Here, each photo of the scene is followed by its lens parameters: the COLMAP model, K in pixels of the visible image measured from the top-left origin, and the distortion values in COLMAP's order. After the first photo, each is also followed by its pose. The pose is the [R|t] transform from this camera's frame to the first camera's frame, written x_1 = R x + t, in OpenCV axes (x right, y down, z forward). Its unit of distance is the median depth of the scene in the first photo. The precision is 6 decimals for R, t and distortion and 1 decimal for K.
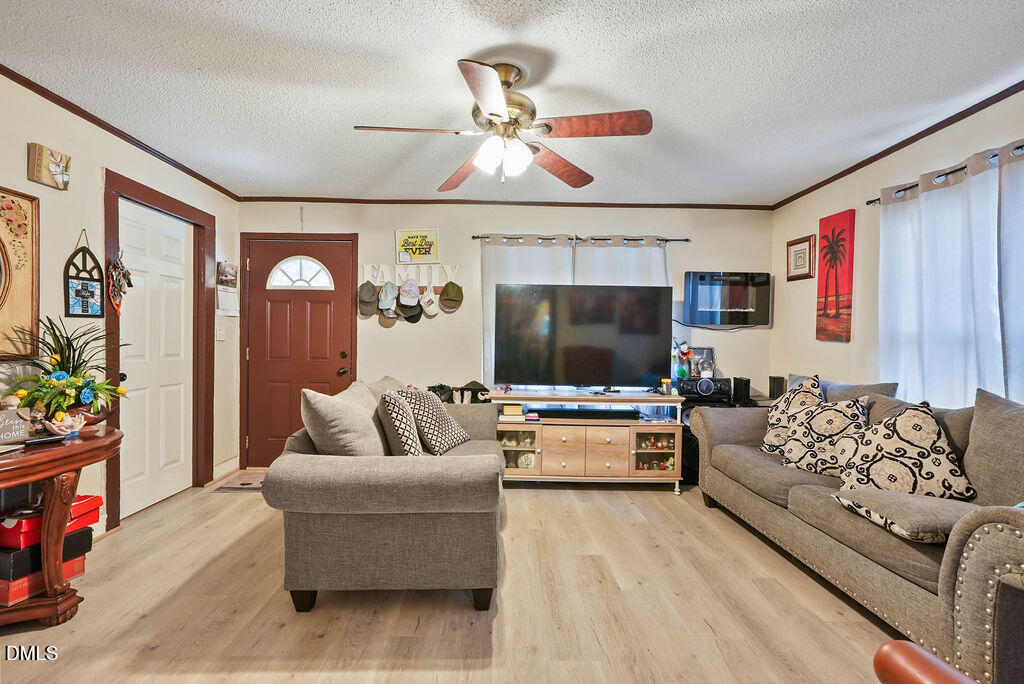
lens RADIAL K [[473.2, 0, 509.1], [0, 473.2, 341.2], [0, 0, 1]] dist [-0.009177, 0.002127]
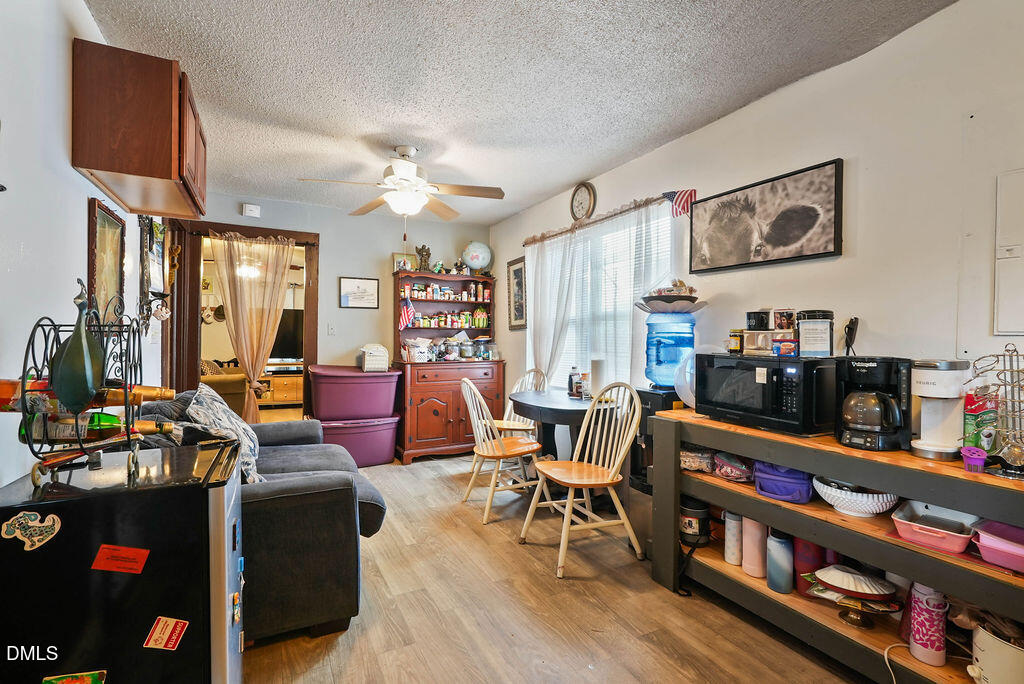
lens RADIAL K [[473.2, 0, 511.0], [0, 473.2, 340.4], [0, 0, 1]] dist [-0.009177, 0.002127]
pose [[0.897303, -0.006036, 0.441373, 0.087030], [0.004352, 0.999979, 0.004828, 0.011370], [-0.441393, -0.002412, 0.897311, -1.252989]]
